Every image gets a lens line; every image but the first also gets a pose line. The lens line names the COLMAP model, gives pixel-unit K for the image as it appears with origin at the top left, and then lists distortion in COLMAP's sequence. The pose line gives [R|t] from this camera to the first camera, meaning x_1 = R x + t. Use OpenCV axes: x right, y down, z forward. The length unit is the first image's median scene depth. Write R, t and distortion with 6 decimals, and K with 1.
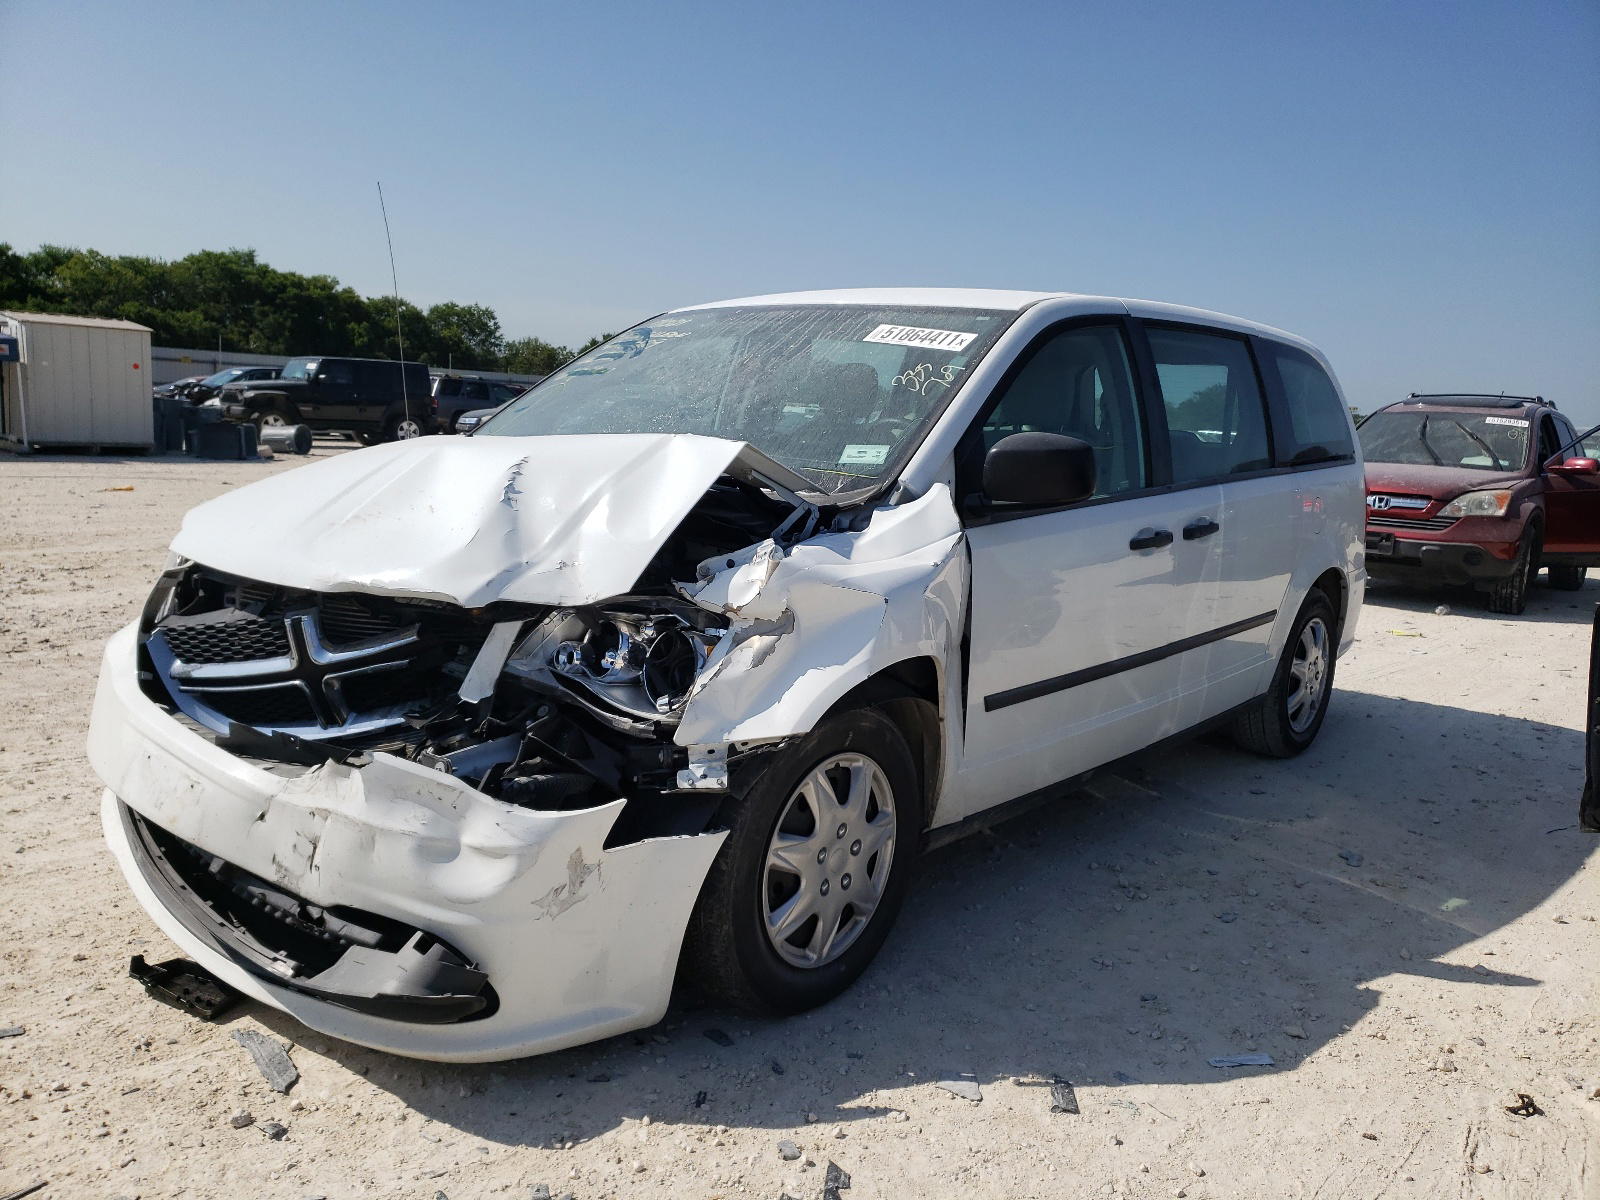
lens RADIAL K [[1416.0, 0, 800.0], [0, 1416.0, 600.0], [0, 0, 1]] dist [0.260090, -0.787141]
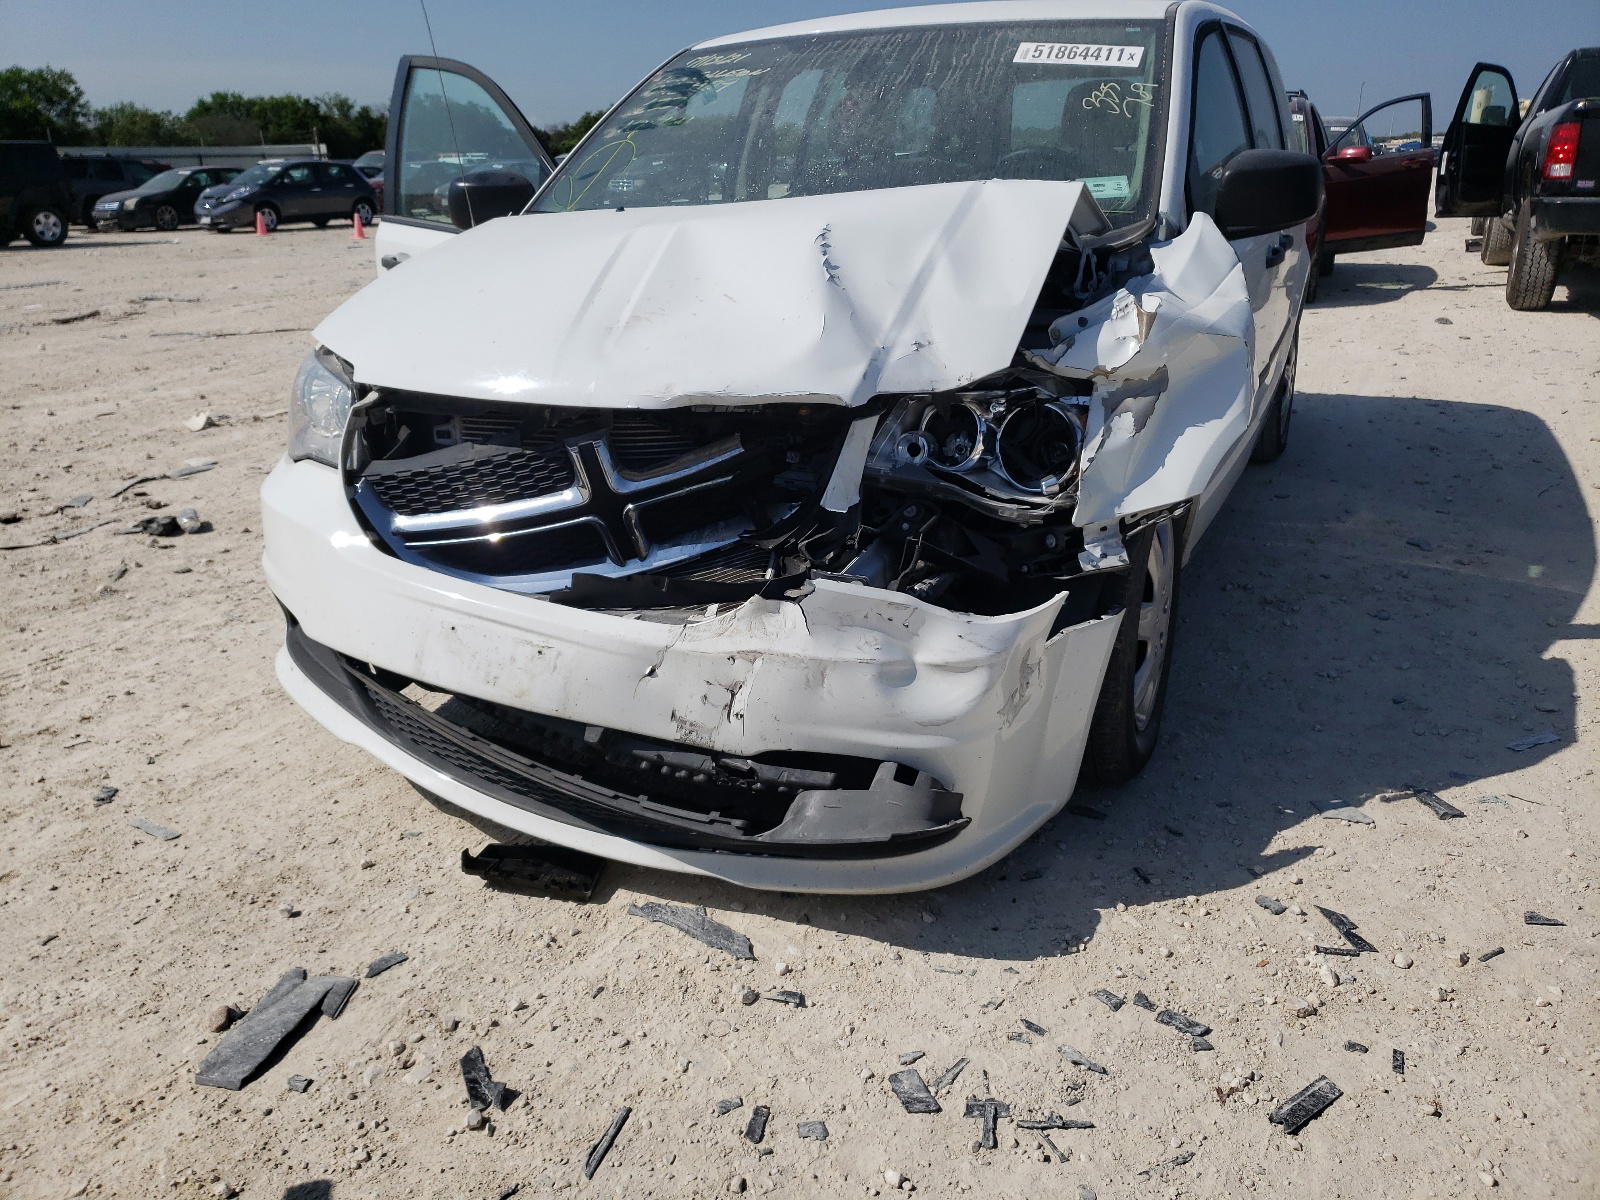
lens RADIAL K [[1388.6, 0, 800.0], [0, 1388.6, 600.0], [0, 0, 1]] dist [0.126594, -0.012512]
pose [[0.955894, -0.156382, 0.248618, -0.485832], [0.112140, 0.976665, 0.183168, -0.037932], [-0.271460, -0.147209, 0.951125, 0.172847]]
